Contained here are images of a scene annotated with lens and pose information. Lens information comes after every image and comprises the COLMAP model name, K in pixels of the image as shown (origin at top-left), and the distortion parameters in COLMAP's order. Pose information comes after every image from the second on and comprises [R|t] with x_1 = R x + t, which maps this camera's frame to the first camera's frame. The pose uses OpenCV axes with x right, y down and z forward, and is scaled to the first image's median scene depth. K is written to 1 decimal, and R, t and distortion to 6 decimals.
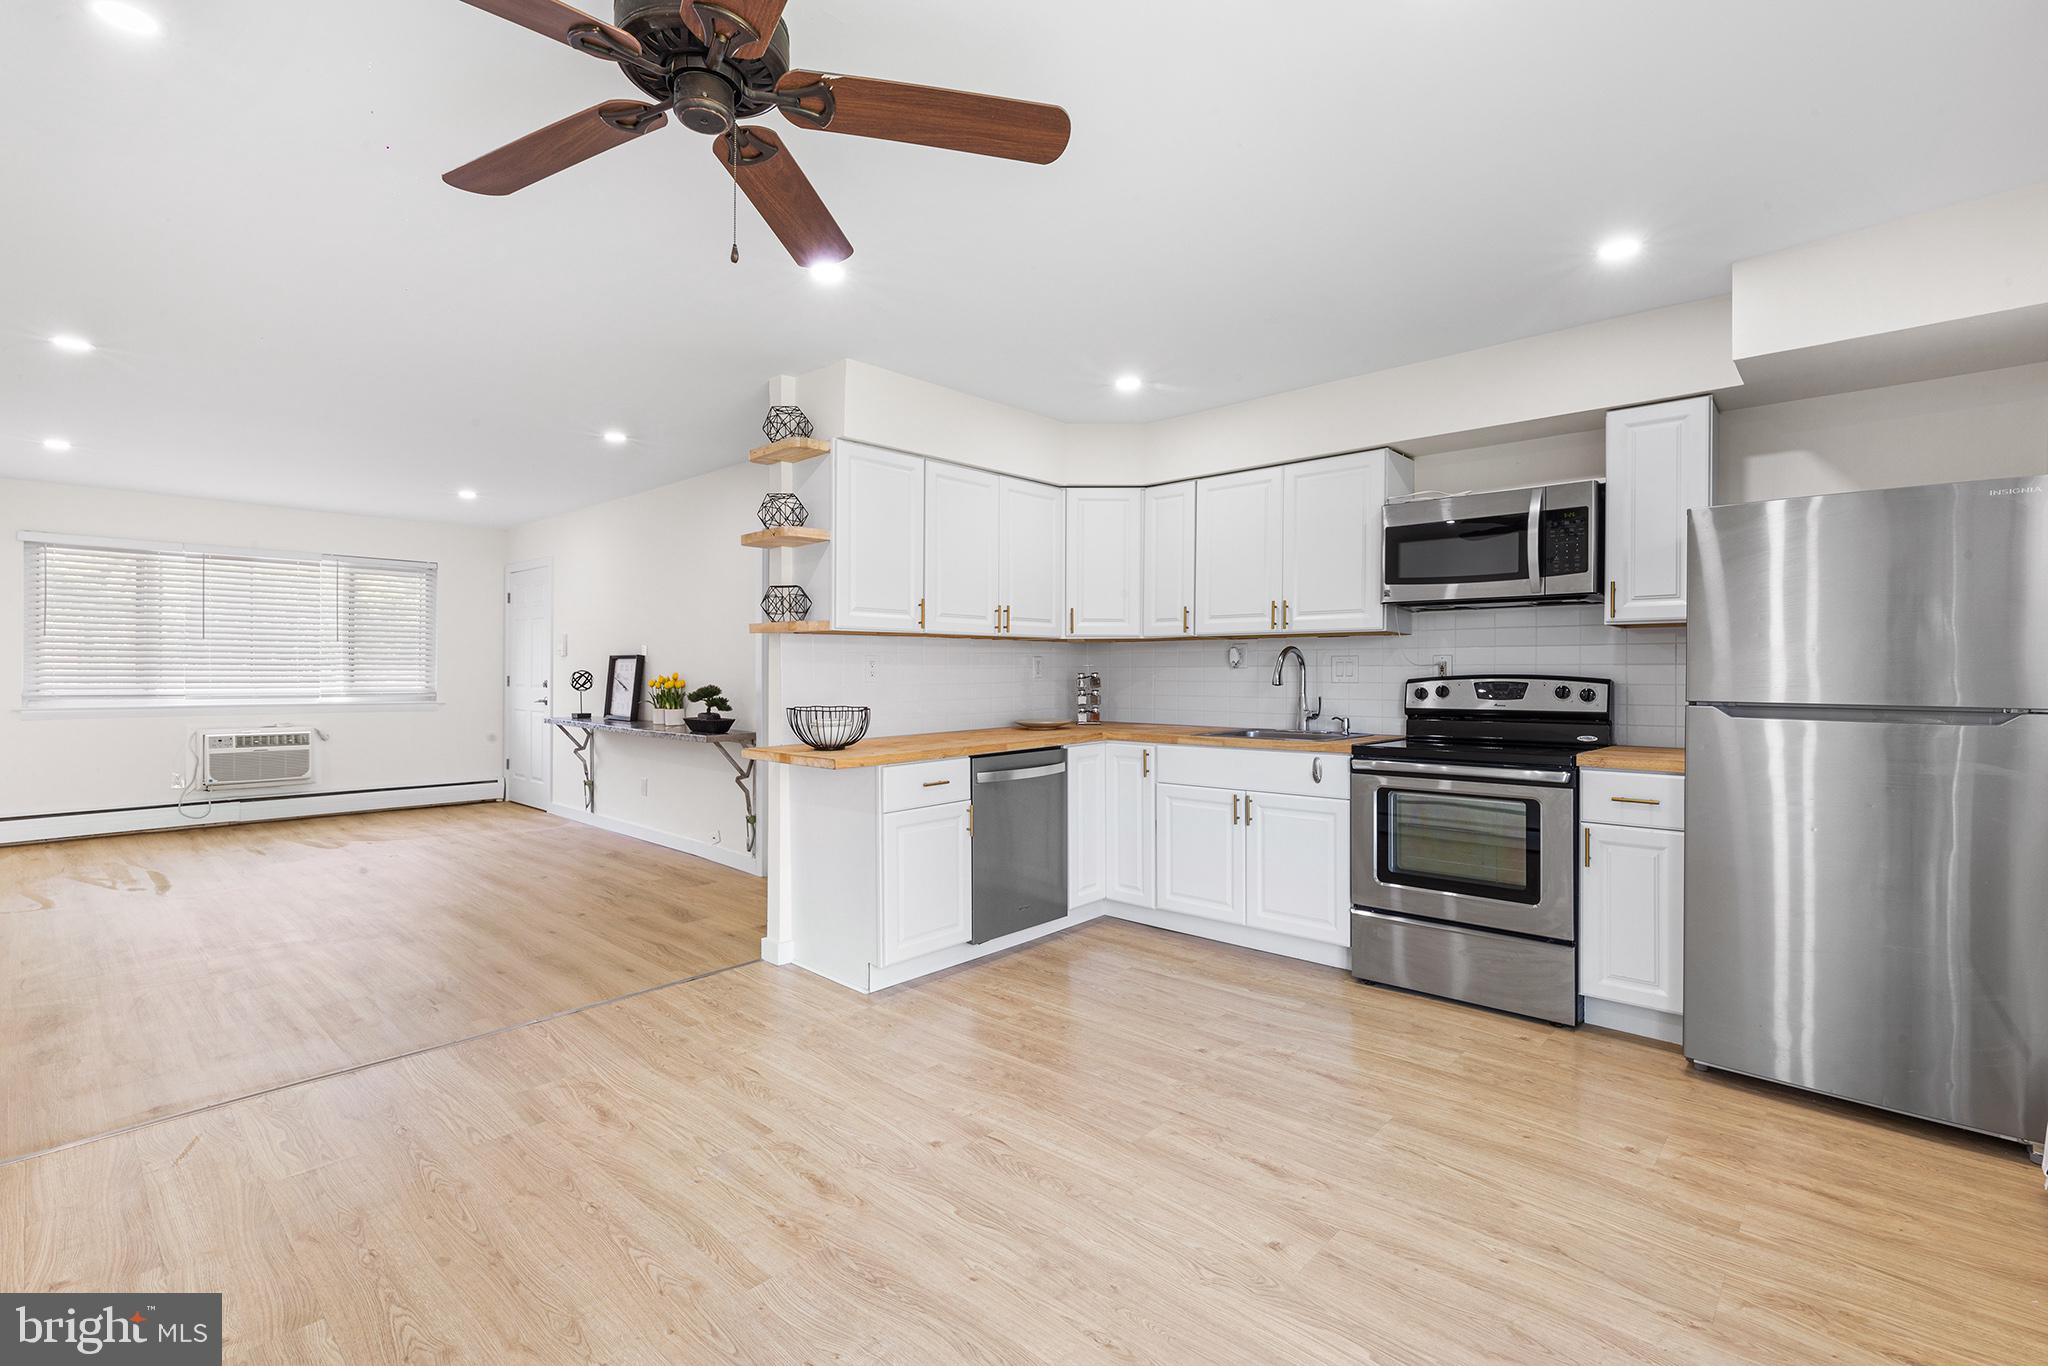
lens RADIAL K [[922.6, 0, 1024.0], [0, 922.6, 683.0], [0, 0, 1]] dist [0.002232, -0.000625]
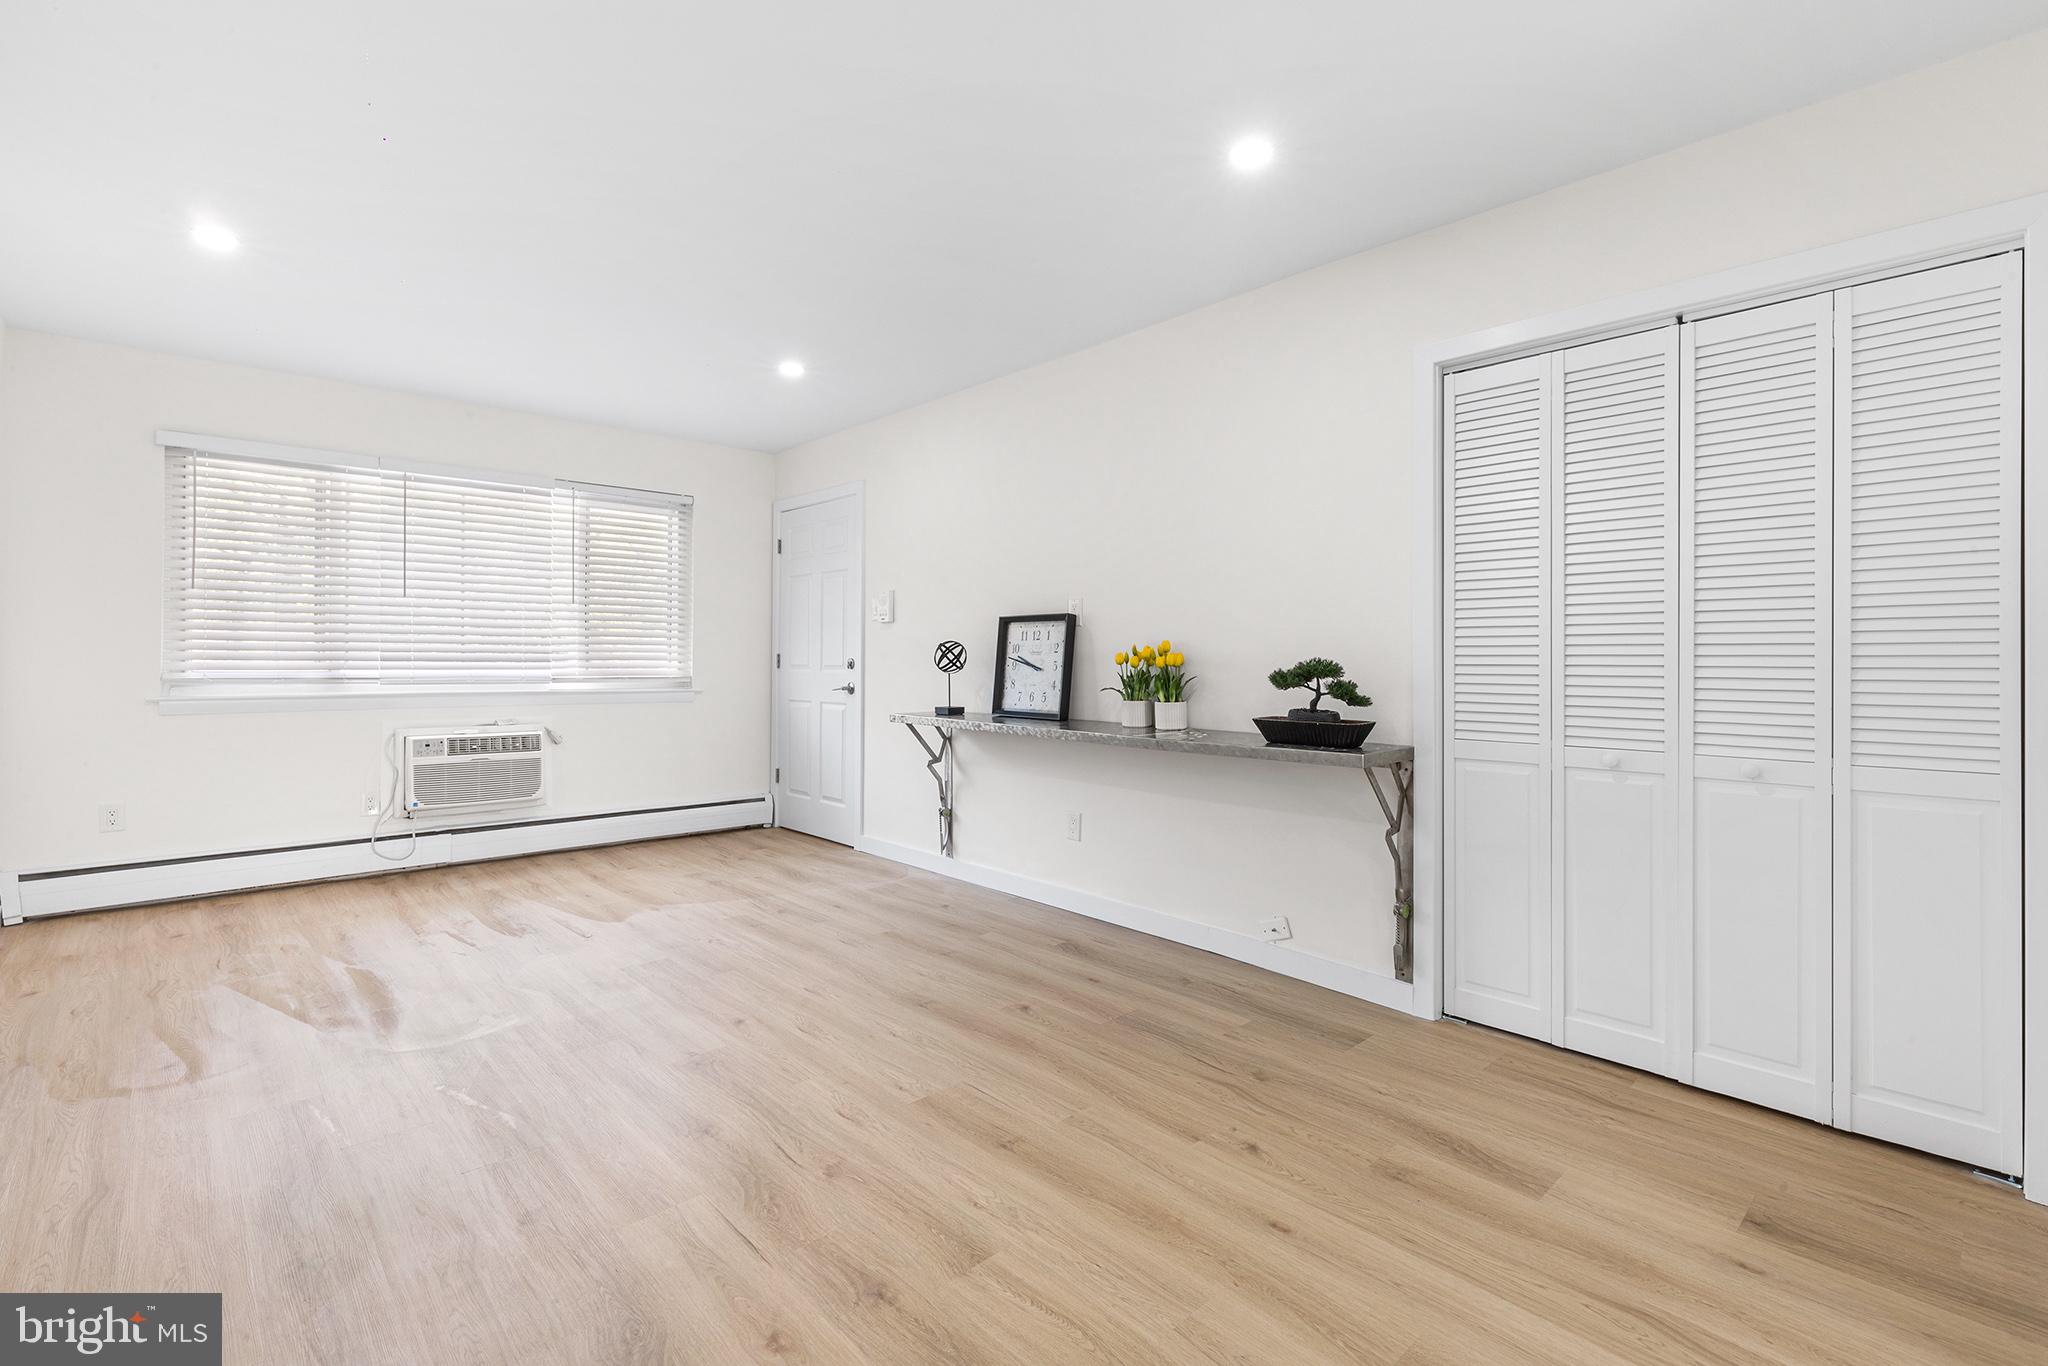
lens RADIAL K [[937.6, 0, 1018.5], [0, 937.6, 671.2], [0, 0, 1]] dist [0.003074, 0.000577]
pose [[0.995587, -0.000371, -0.093844, -0.408981], [0.000146, 0.999997, -0.002403, 0.010191], [0.093844, 0.002378, 0.995584, 0.386608]]
